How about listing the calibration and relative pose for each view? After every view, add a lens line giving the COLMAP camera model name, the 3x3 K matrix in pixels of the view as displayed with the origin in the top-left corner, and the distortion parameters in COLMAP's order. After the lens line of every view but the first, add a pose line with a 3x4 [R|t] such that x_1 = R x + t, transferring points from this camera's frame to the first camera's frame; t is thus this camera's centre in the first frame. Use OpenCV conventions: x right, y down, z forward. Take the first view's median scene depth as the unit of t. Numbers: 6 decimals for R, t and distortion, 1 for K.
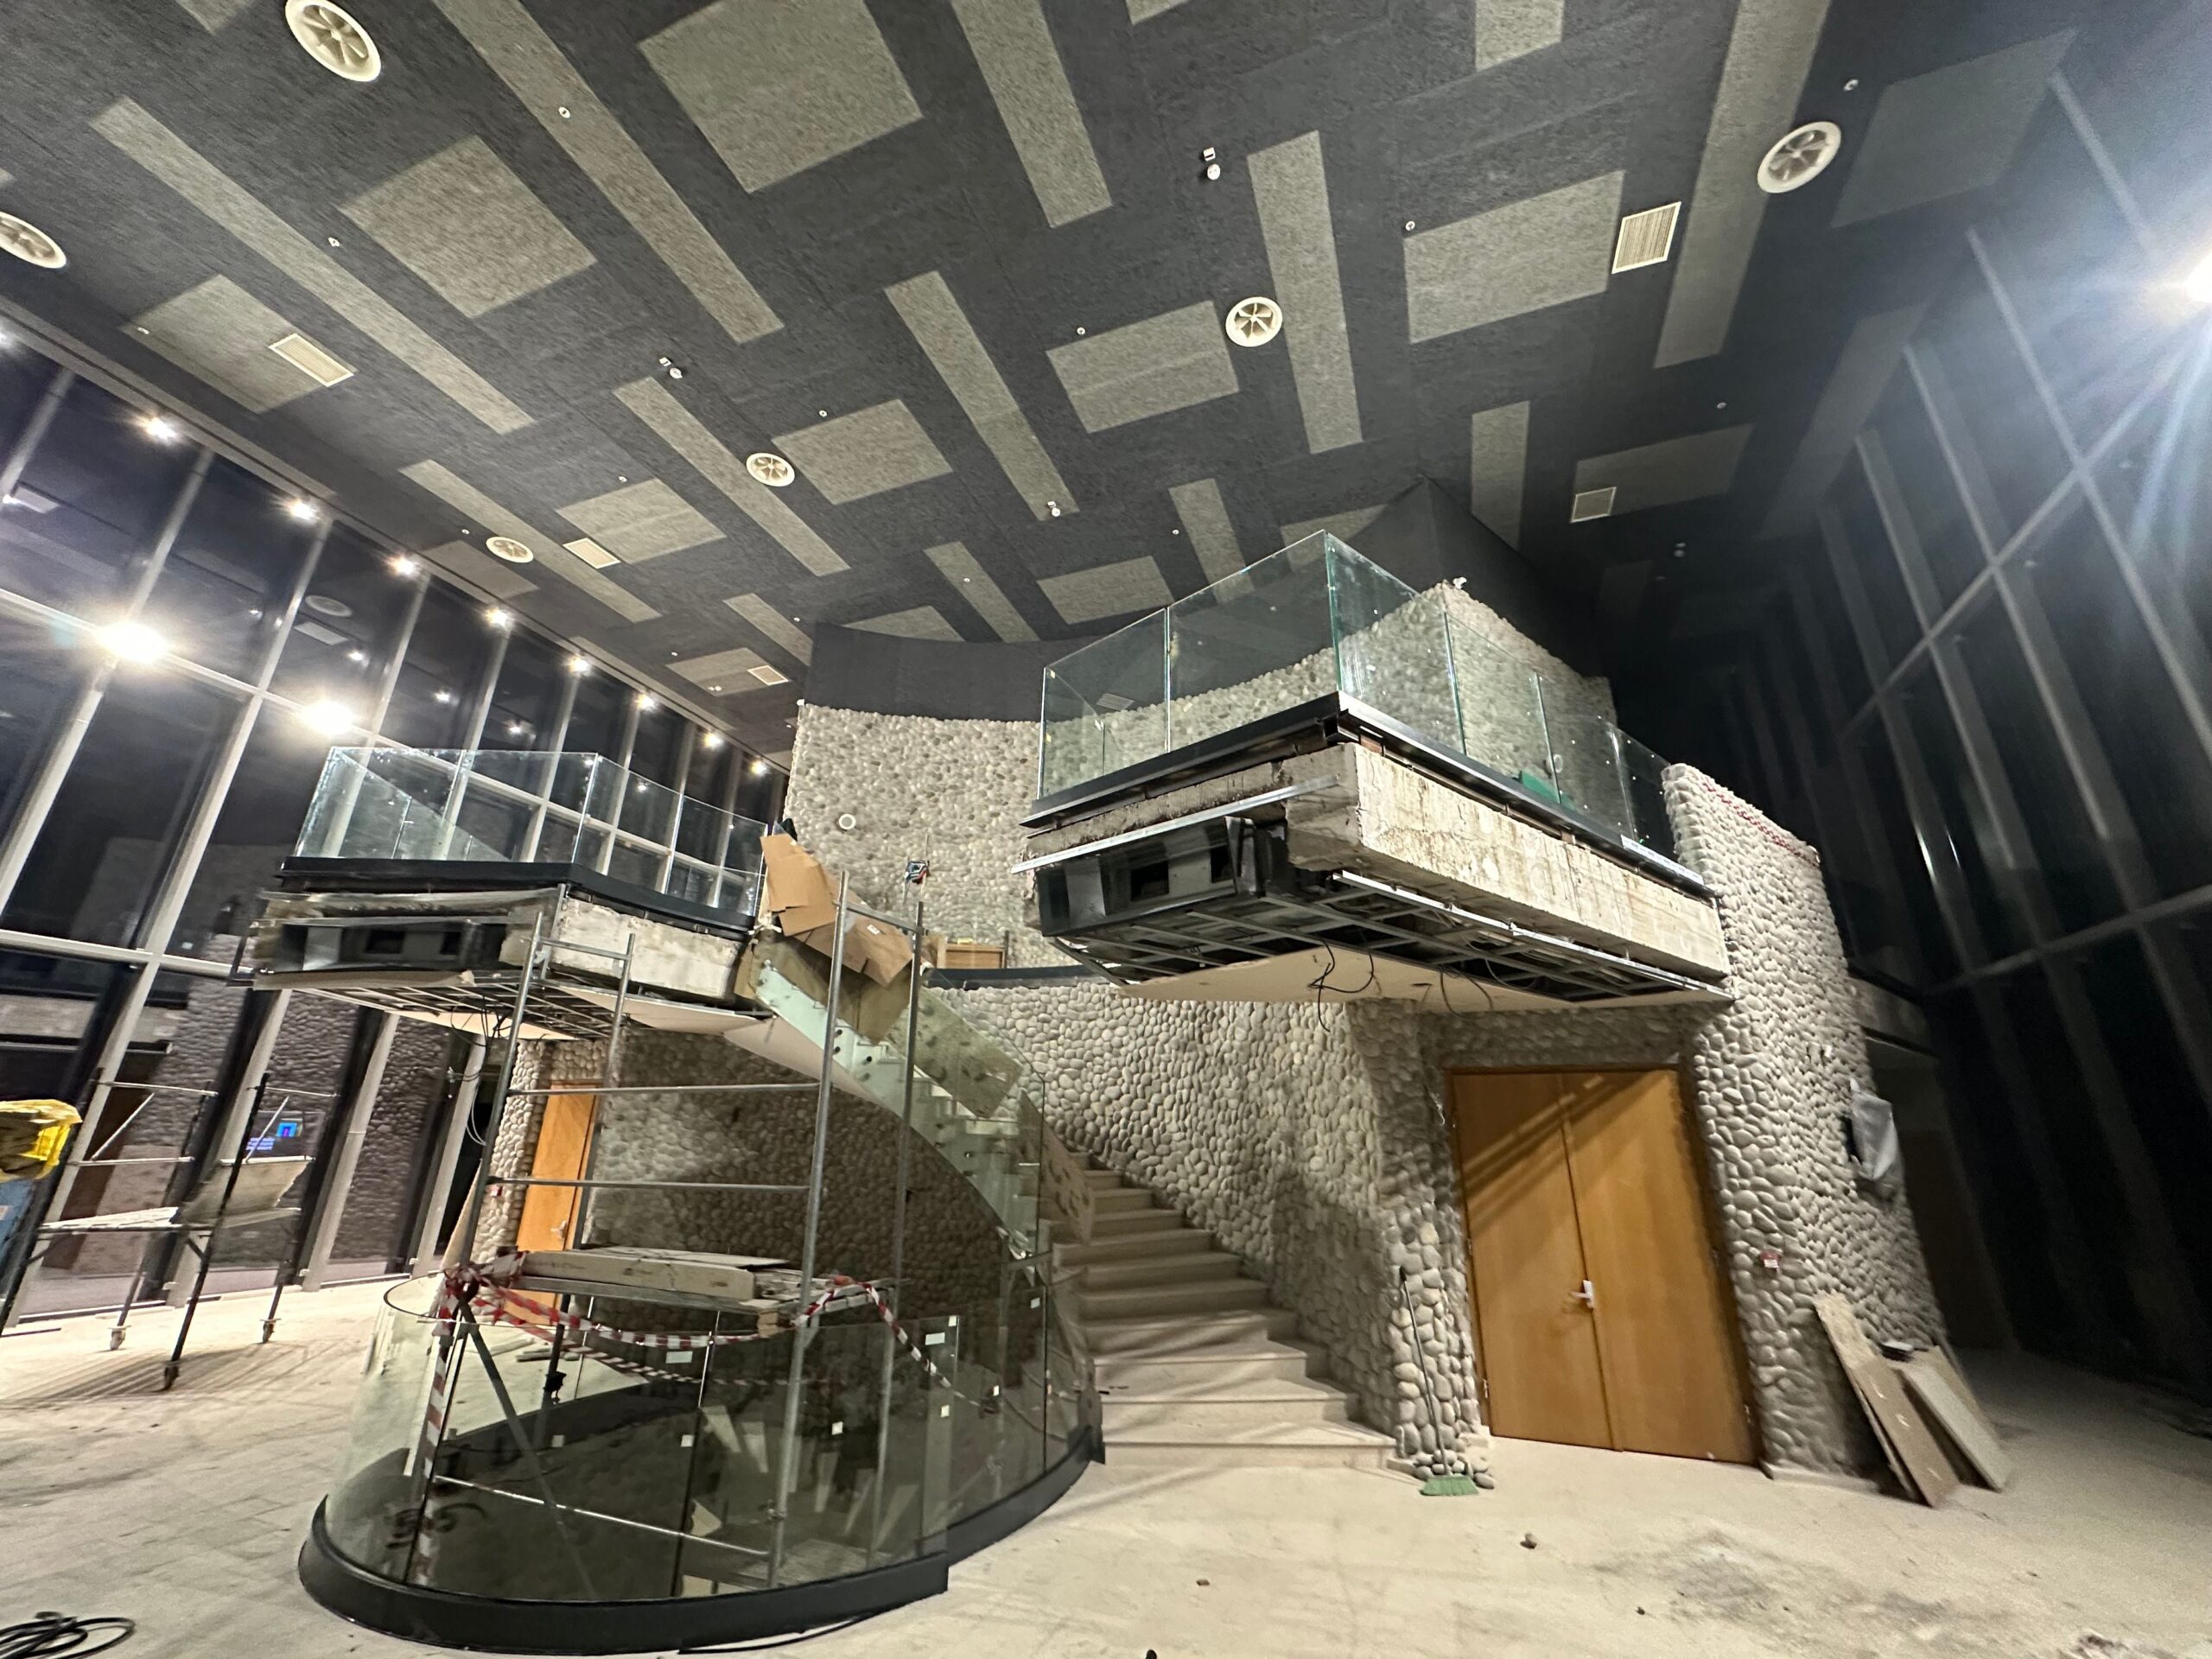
lens RADIAL K [[876.3, 0, 1105.6], [0, 876.3, 826.2], [0, 0, 1]] dist [-0.007107, 0.002378]
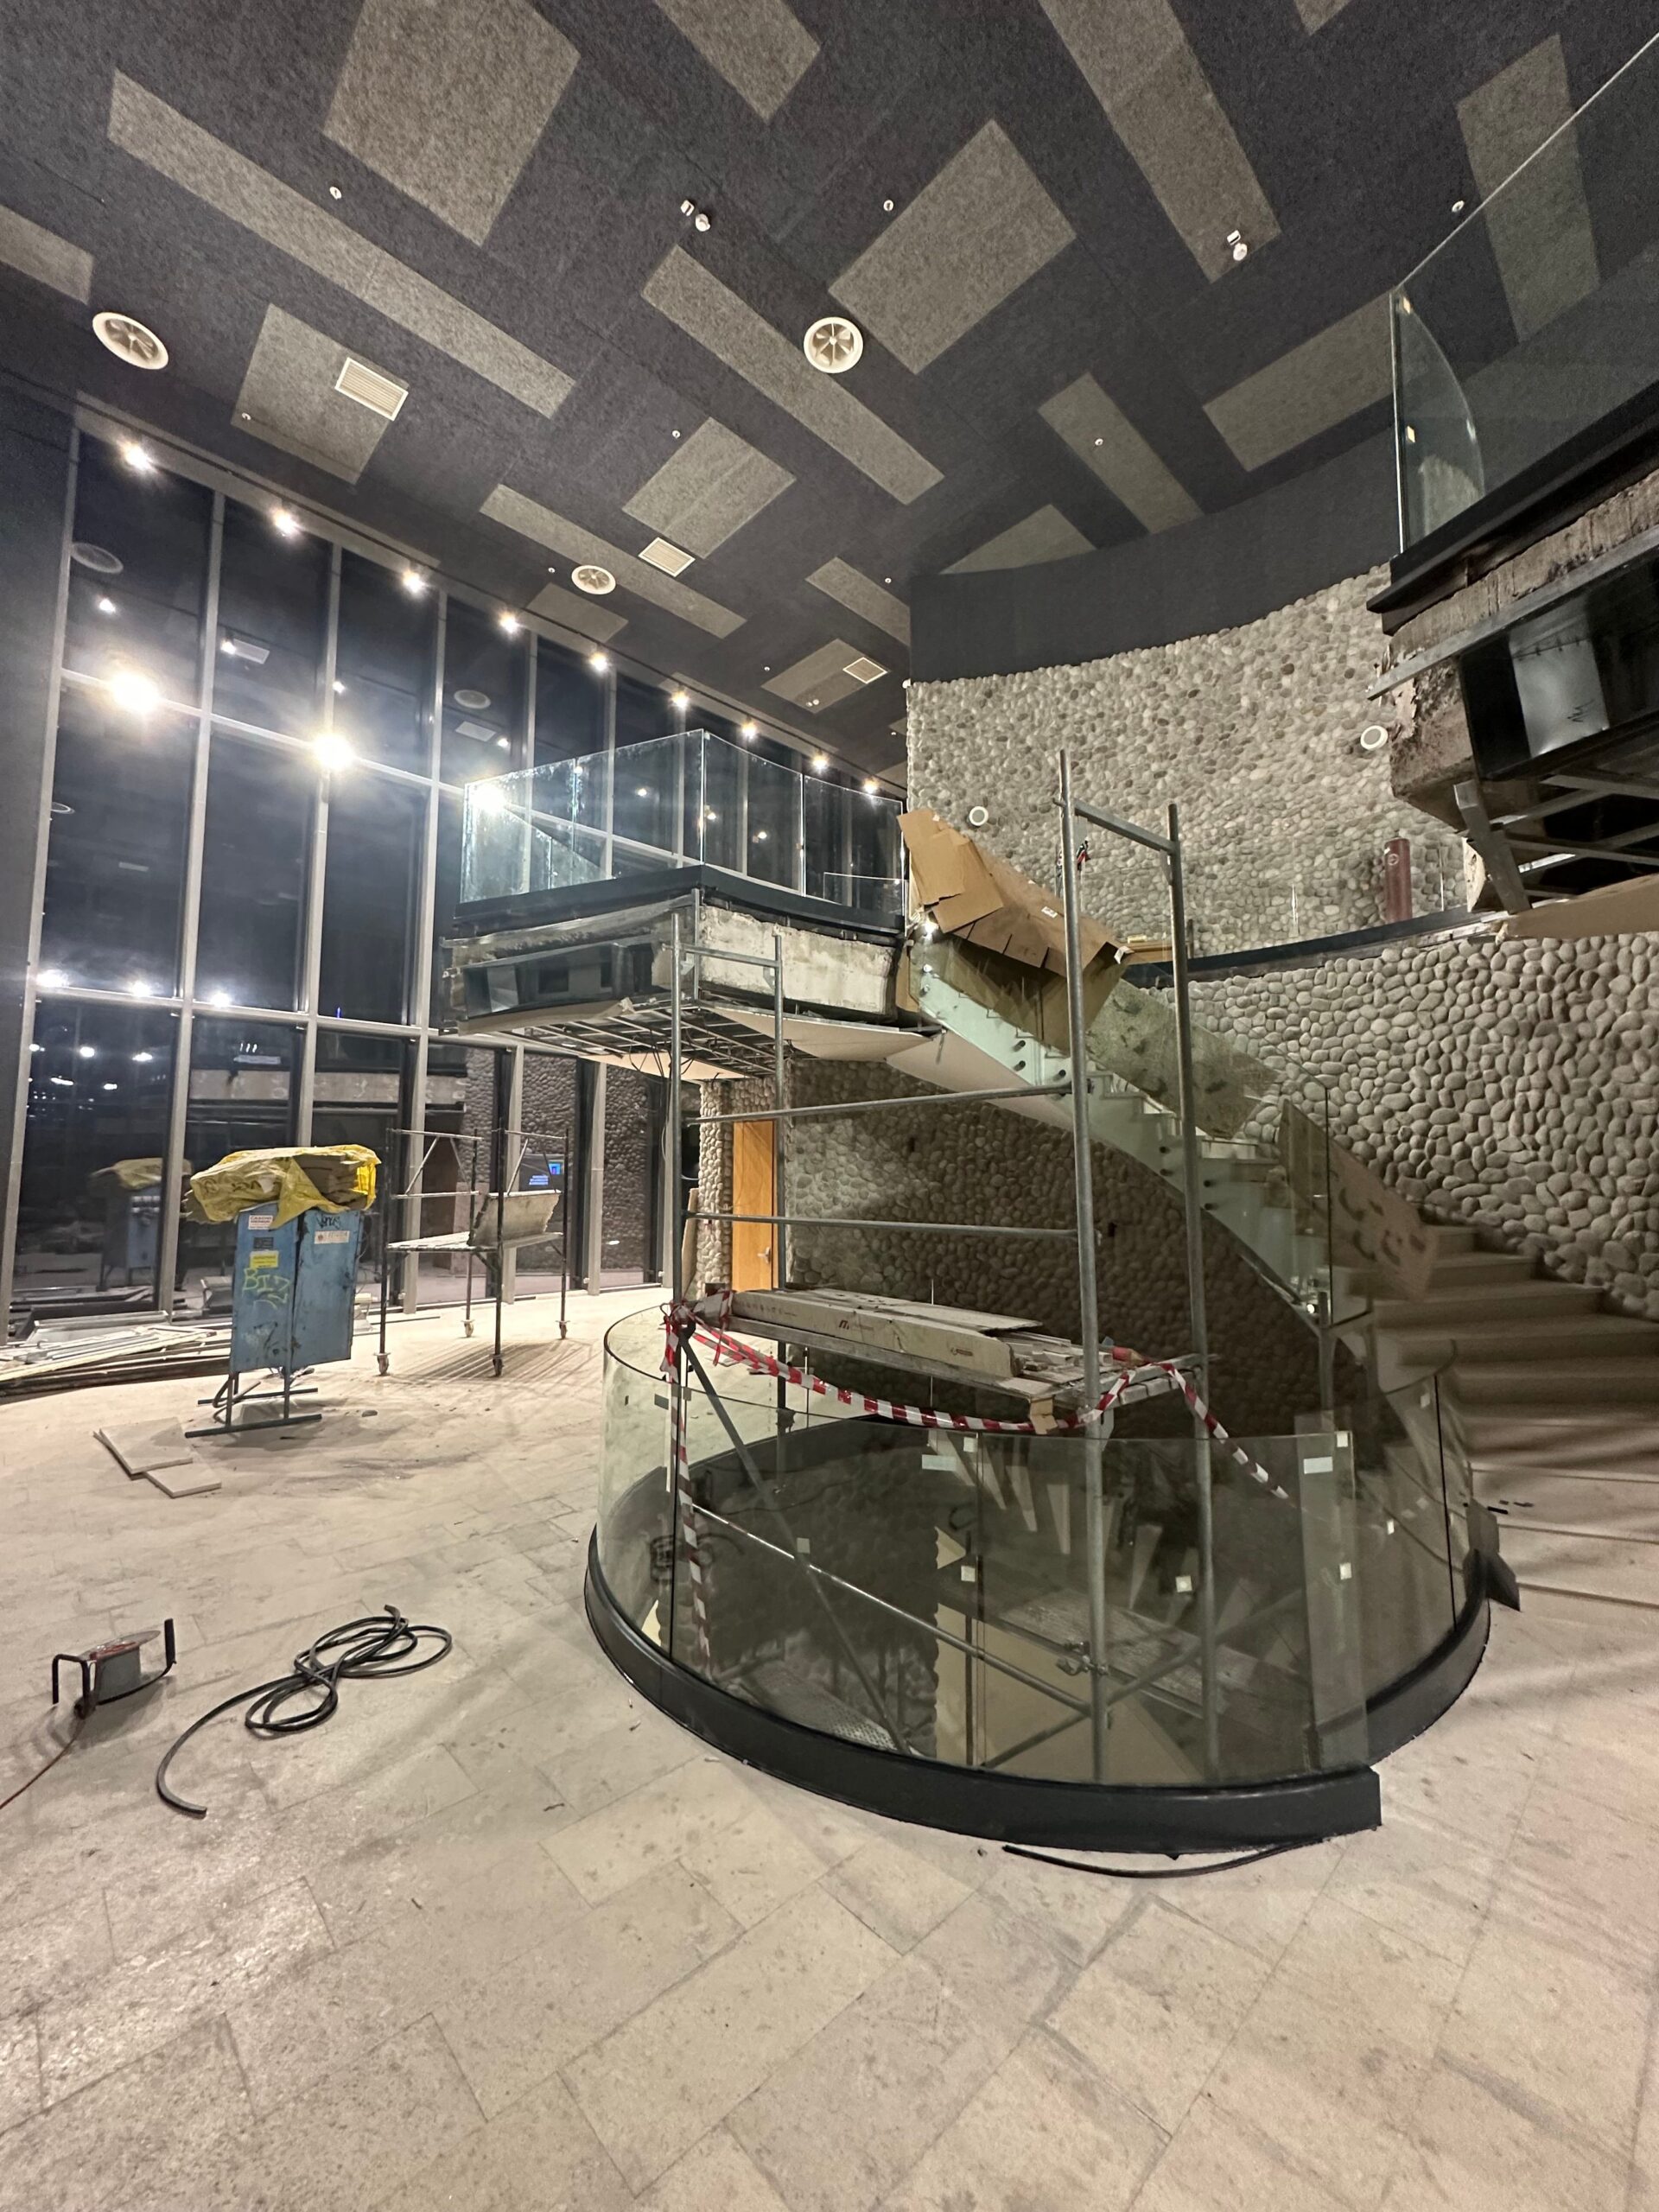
lens RADIAL K [[876.3, 0, 829.5], [0, 876.3, 1106.0], [0, 0, 1]] dist [-0.007107, 0.002378]
pose [[0.901169, -0.044745, -0.431152, -0.107933], [0.158046, 0.960104, 0.230698, 0.069145], [0.403628, -0.276040, 0.872288, 0.185687]]
